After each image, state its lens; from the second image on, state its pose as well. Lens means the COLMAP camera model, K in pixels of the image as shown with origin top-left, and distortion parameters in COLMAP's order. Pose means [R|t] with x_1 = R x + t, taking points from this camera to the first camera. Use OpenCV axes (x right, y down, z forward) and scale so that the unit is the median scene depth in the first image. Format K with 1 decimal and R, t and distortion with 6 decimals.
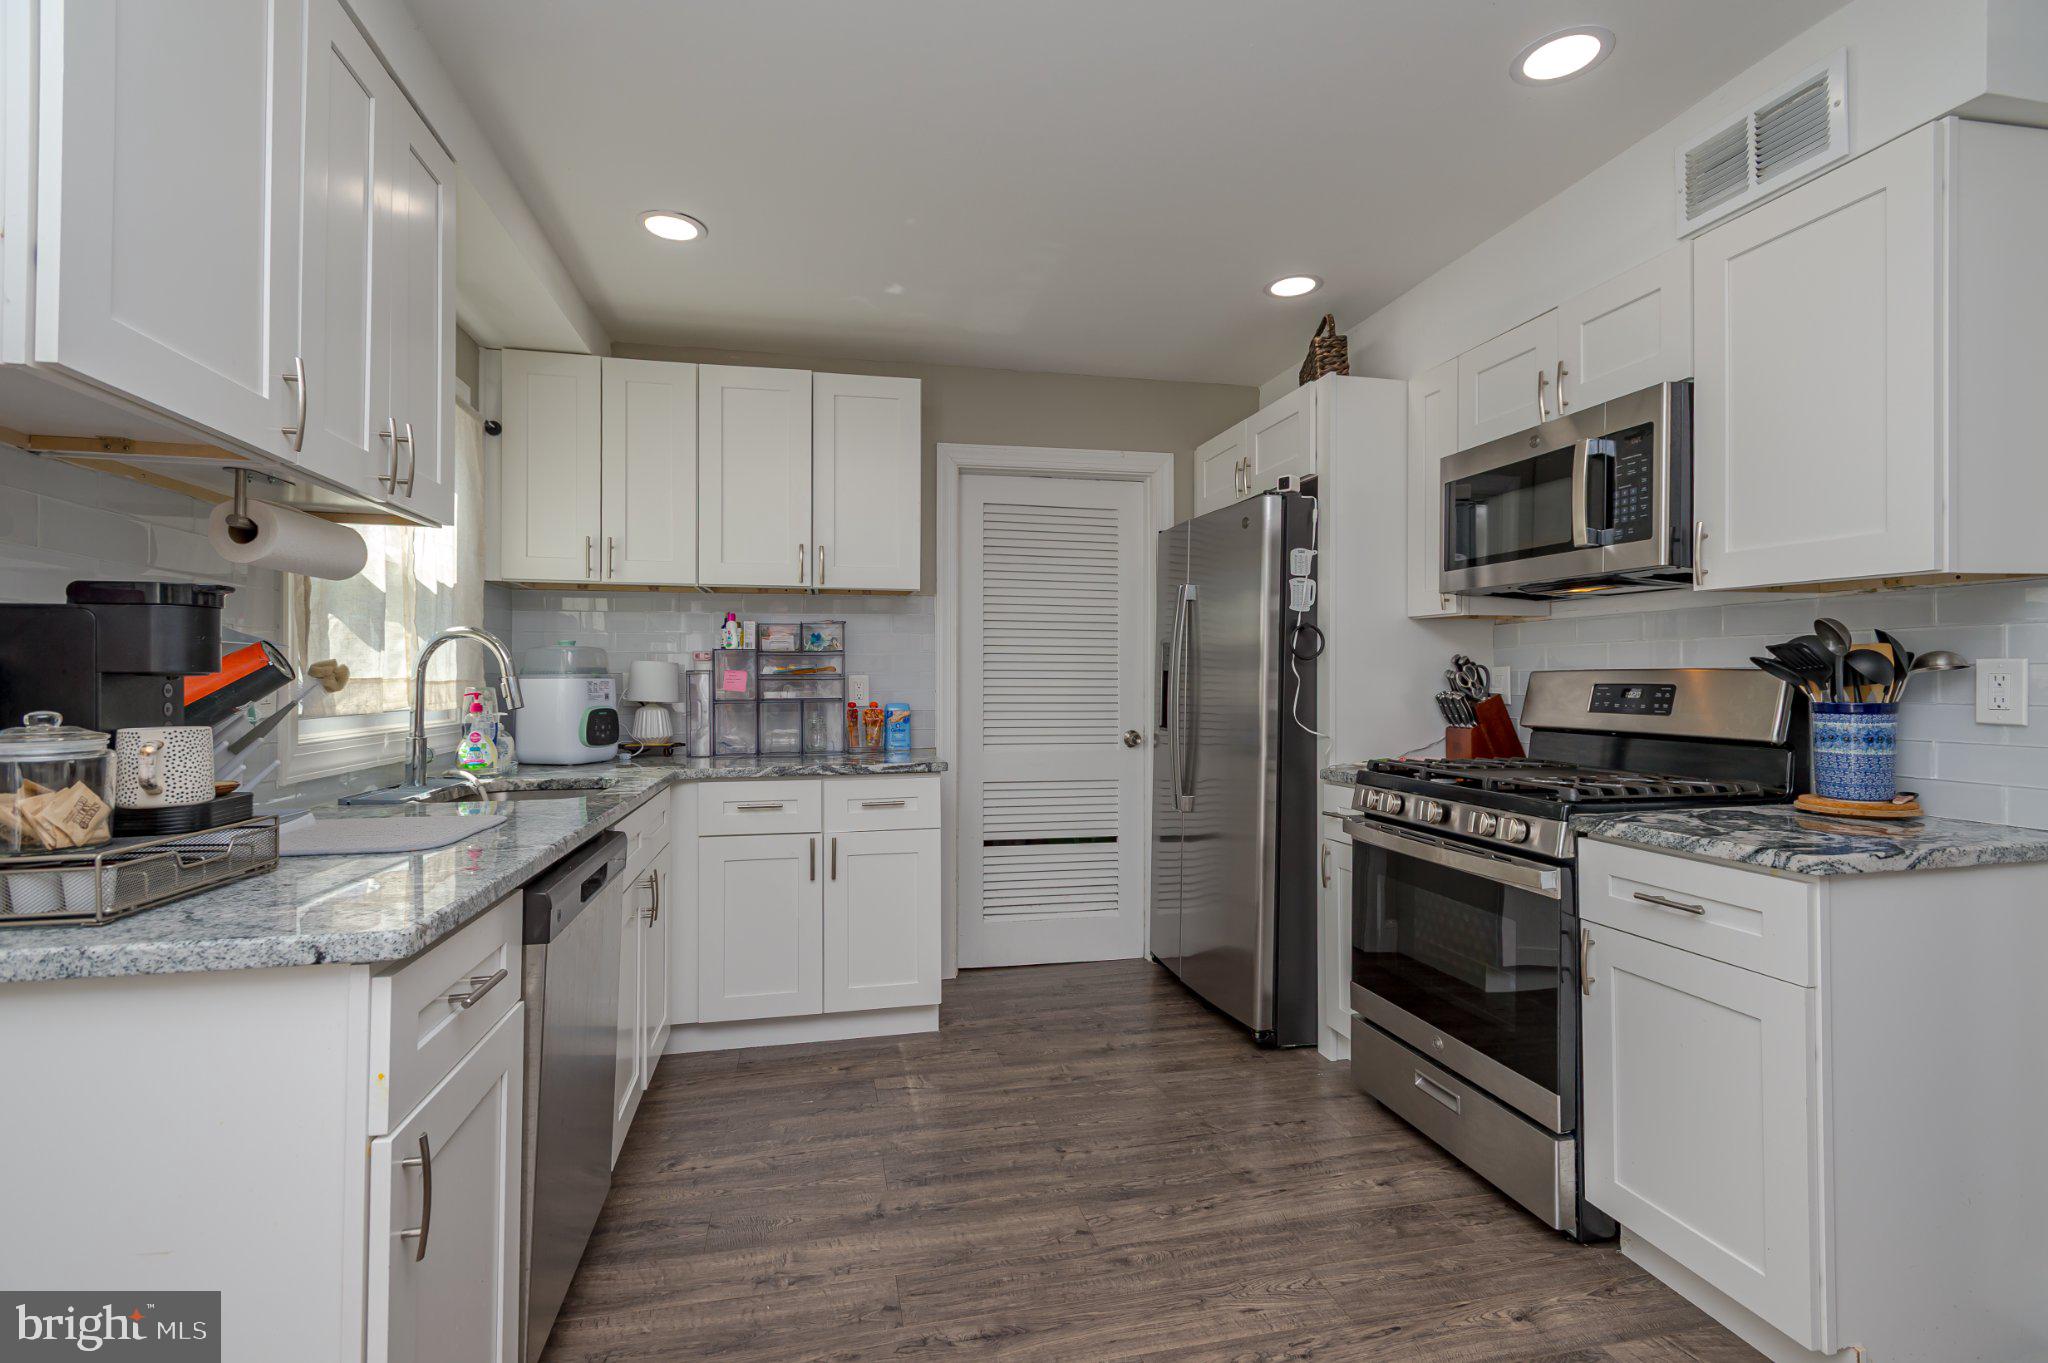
lens RADIAL K [[950.6, 0, 1022.7], [0, 950.6, 683.6], [0, 0, 1]] dist [0.017758, -0.004100]
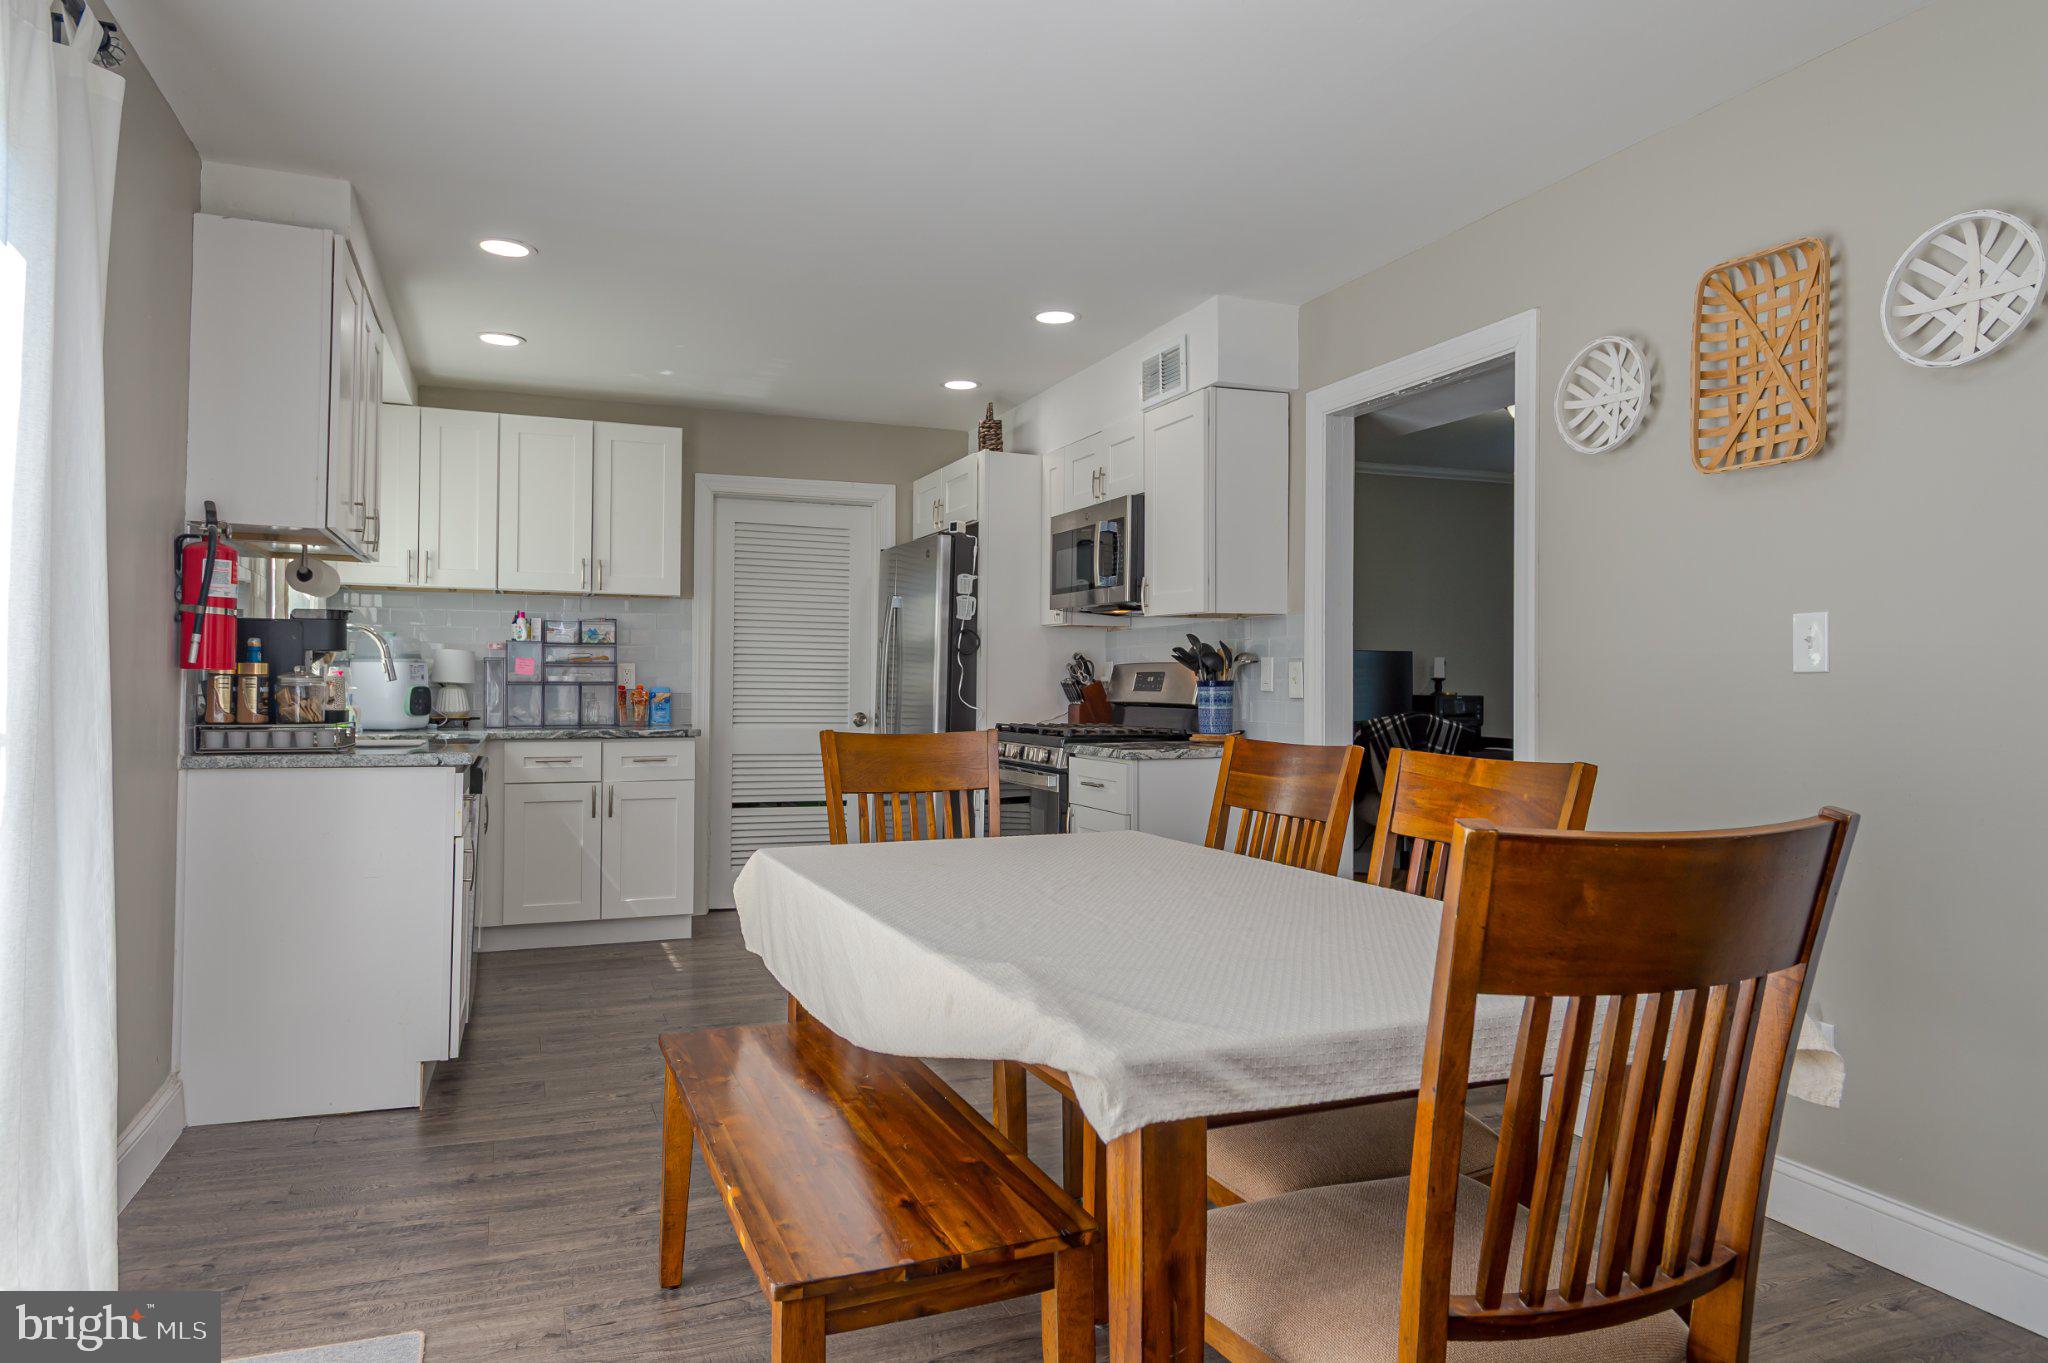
lens RADIAL K [[1273.9, 0, 1030.3], [0, 1273.9, 685.2], [0, 0, 1]] dist [0.008739, 0.000546]
pose [[0.986266, 0.008641, 0.164941, 0.080724], [-0.007881, 0.999955, -0.005265, 0.027882], [-0.164979, 0.003893, 0.986289, -0.827085]]
